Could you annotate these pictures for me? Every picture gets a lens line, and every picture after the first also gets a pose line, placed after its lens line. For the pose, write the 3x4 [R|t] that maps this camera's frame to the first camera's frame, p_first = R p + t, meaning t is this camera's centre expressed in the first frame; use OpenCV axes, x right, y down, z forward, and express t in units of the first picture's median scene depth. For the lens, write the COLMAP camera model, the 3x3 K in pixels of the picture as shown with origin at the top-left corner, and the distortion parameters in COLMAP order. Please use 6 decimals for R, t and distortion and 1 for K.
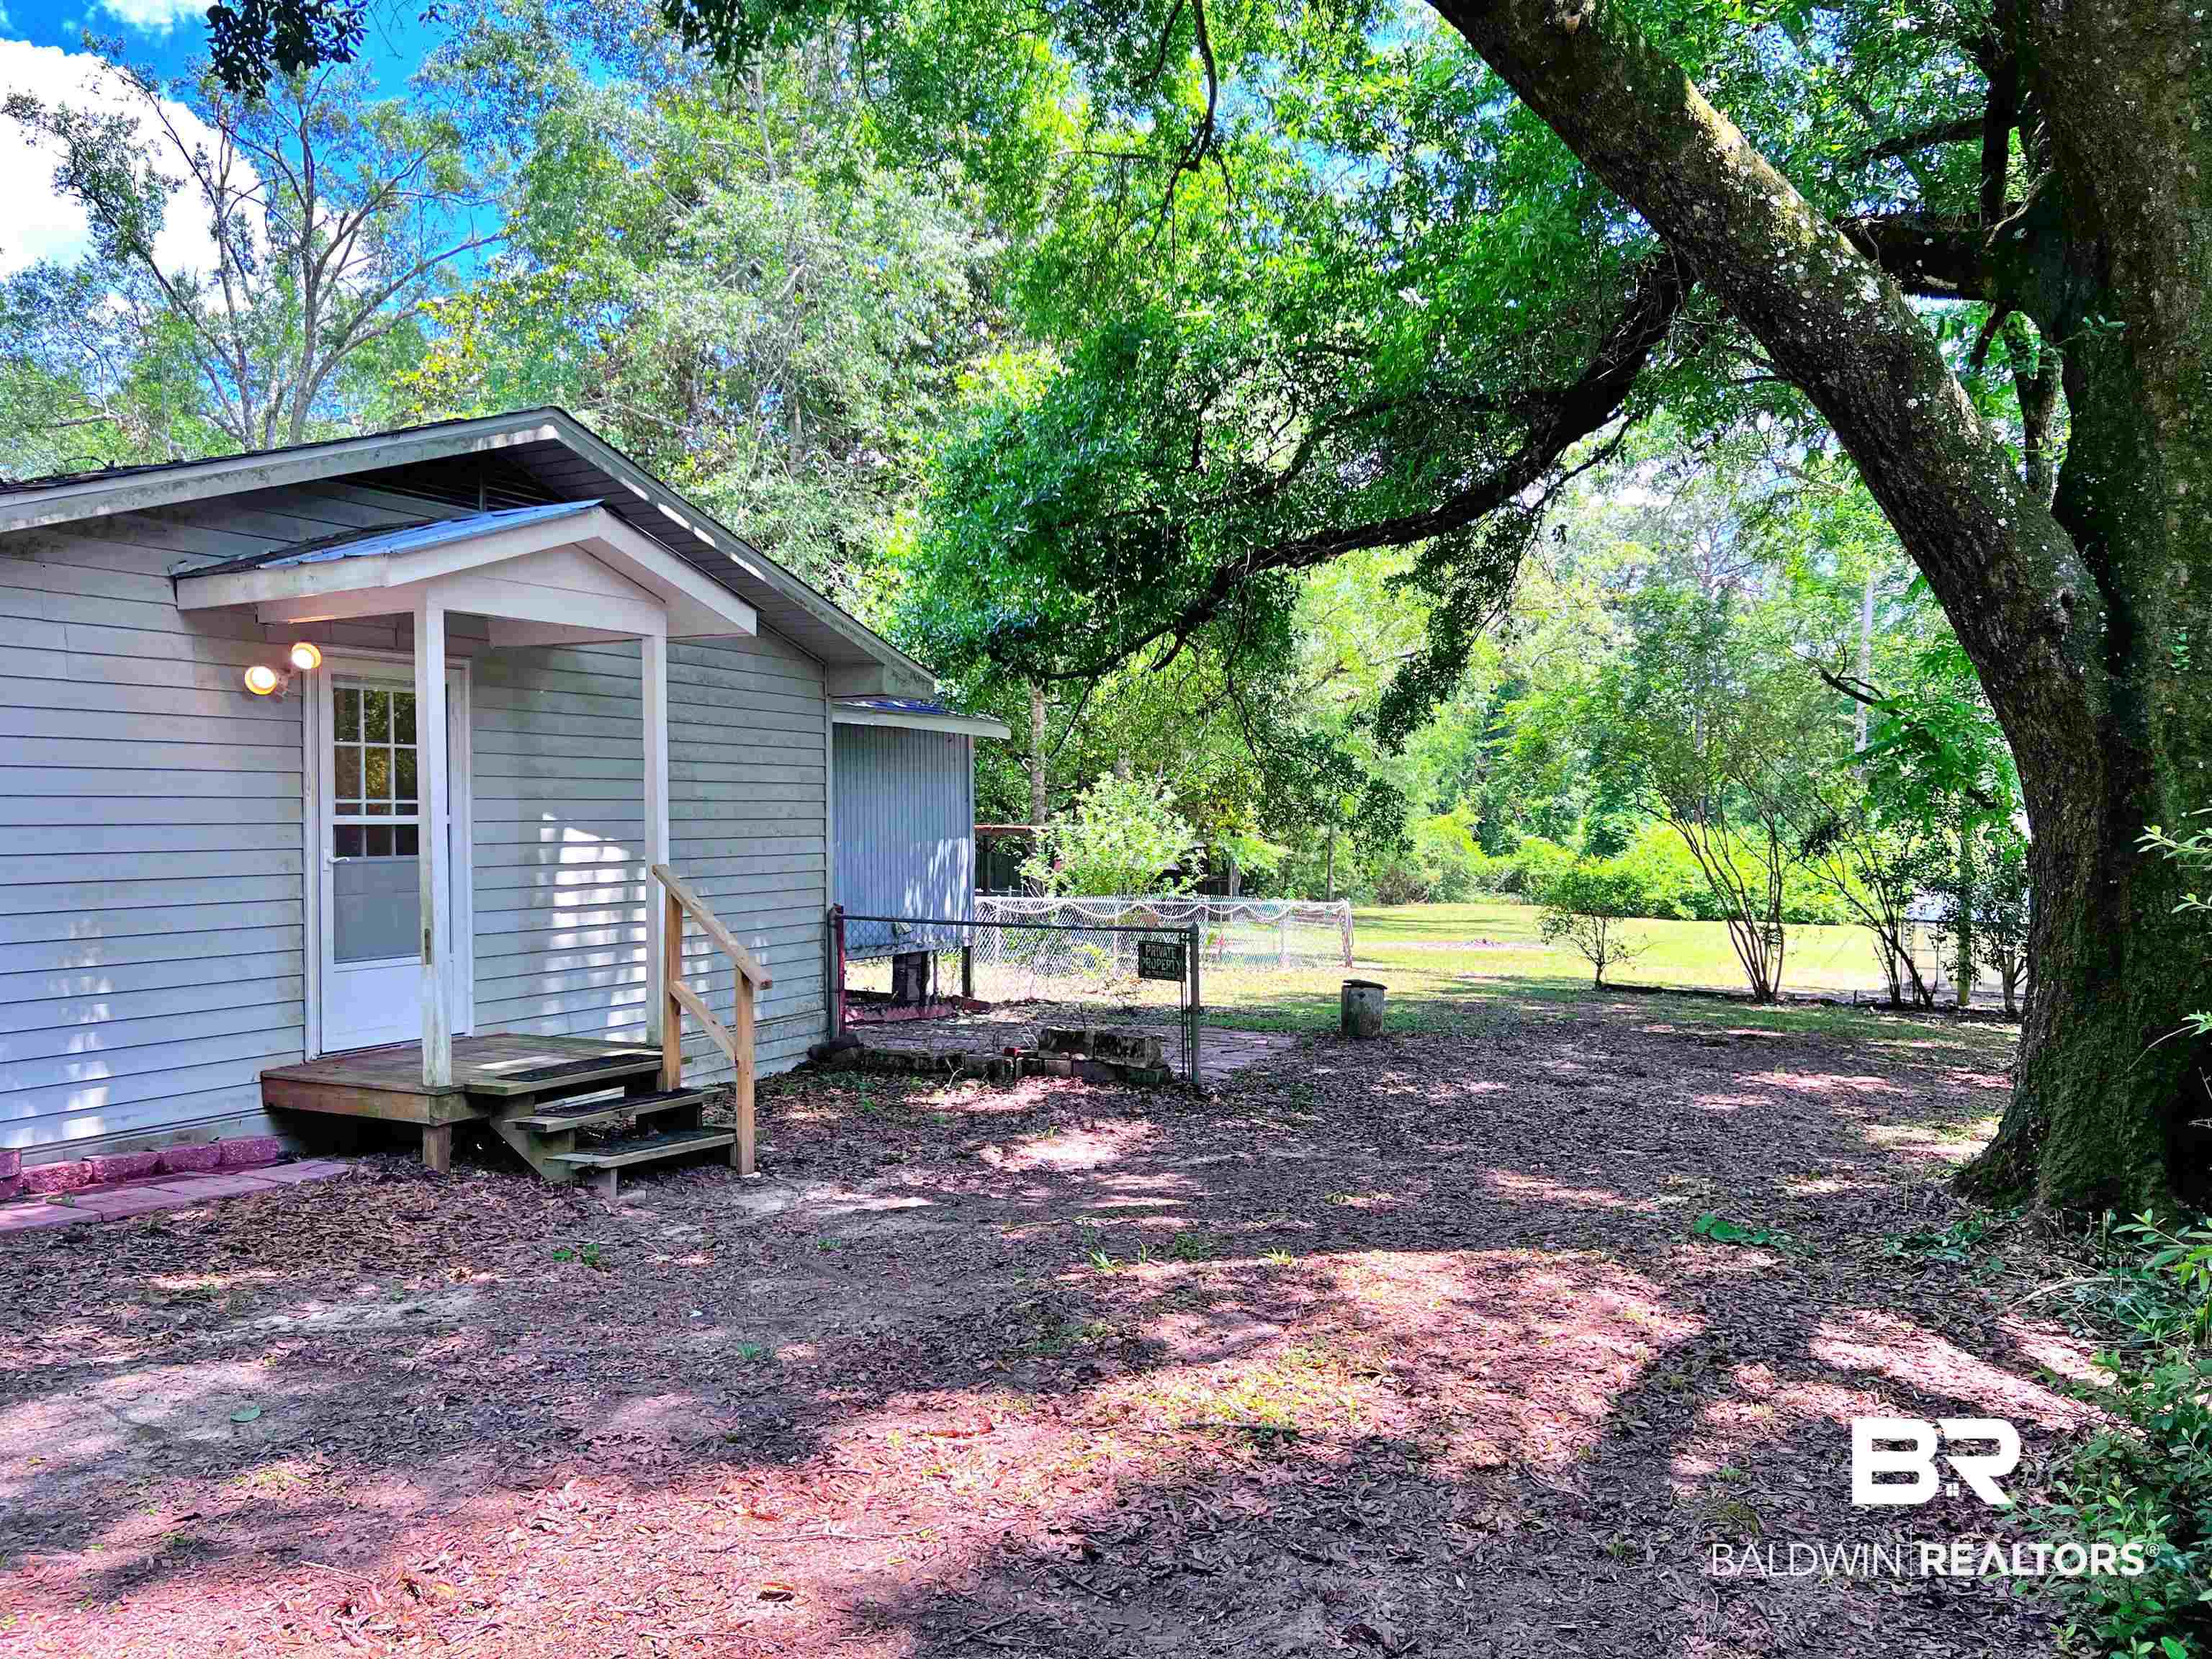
lens RADIAL K [[1670.7, 0, 1101.2], [0, 1670.7, 820.9], [0, 0, 1]] dist [0.067944, -0.001432]
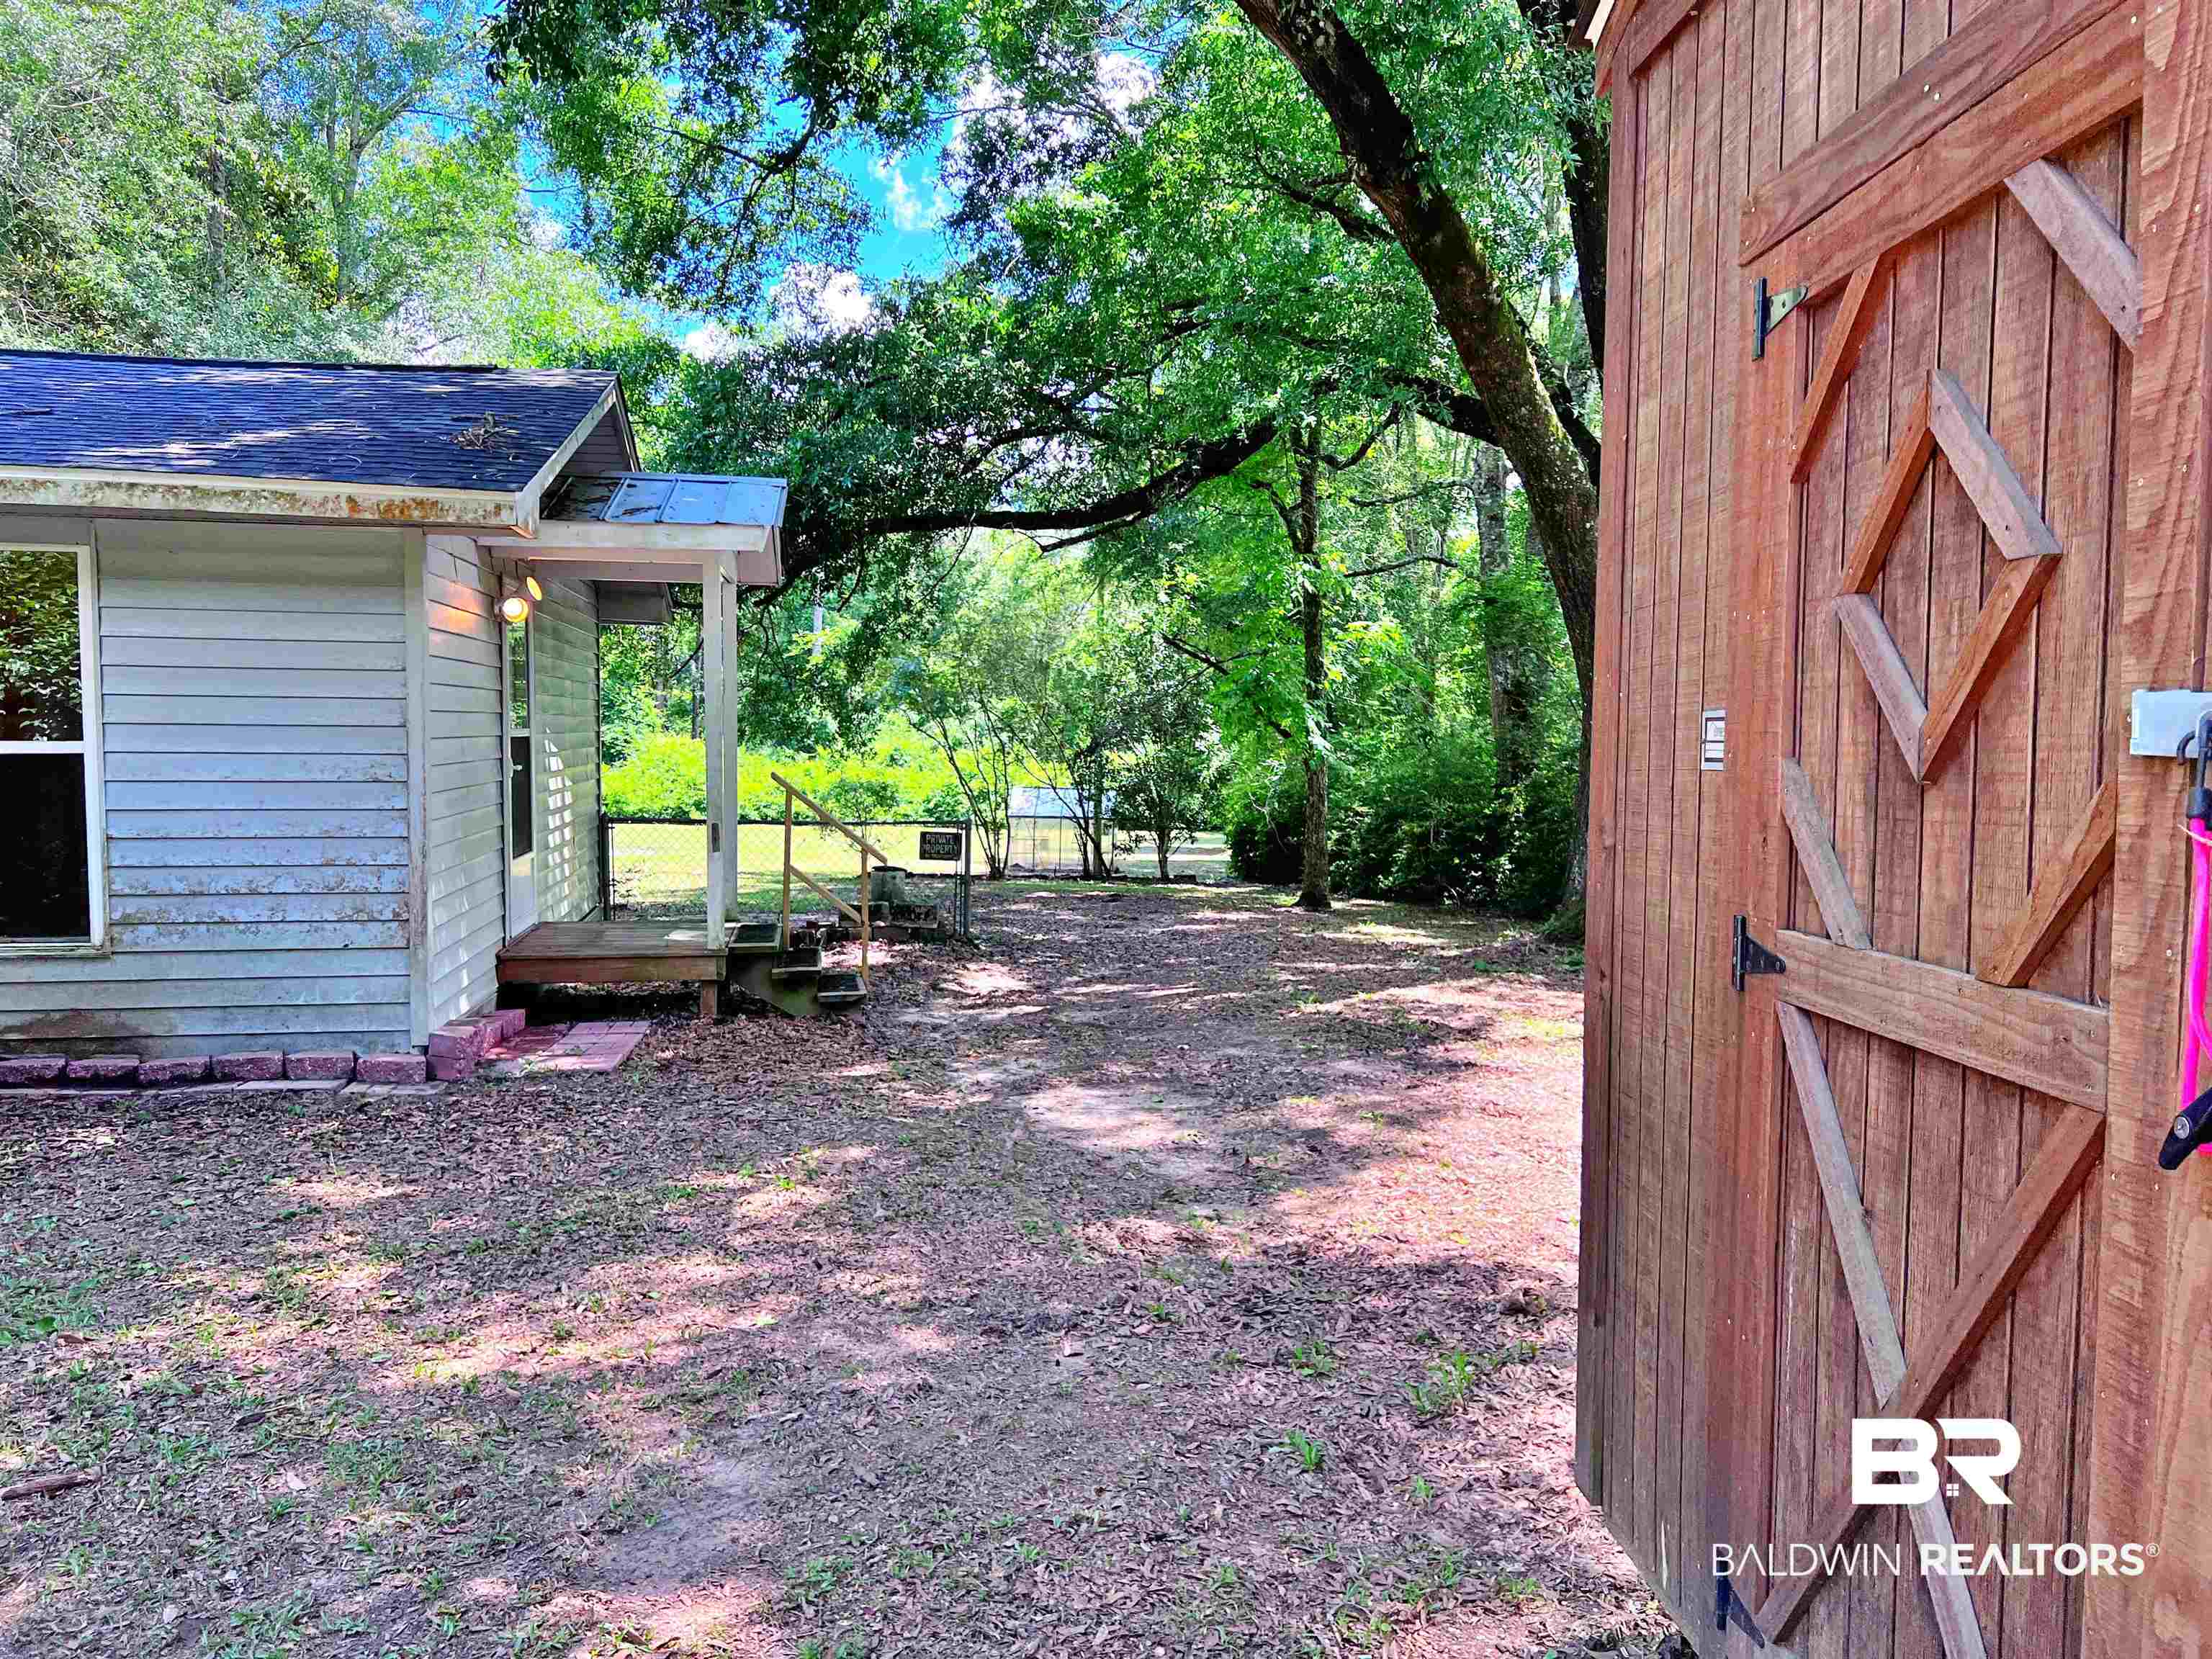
lens RADIAL K [[1670.7, 0, 1101.2], [0, 1670.7, 820.9], [0, 0, 1]] dist [0.067944, -0.001432]
pose [[0.799770, -0.027487, 0.599677, -0.642978], [-0.004650, 0.998638, 0.051976, -0.004396], [-0.600289, -0.044357, 0.798552, -0.117738]]
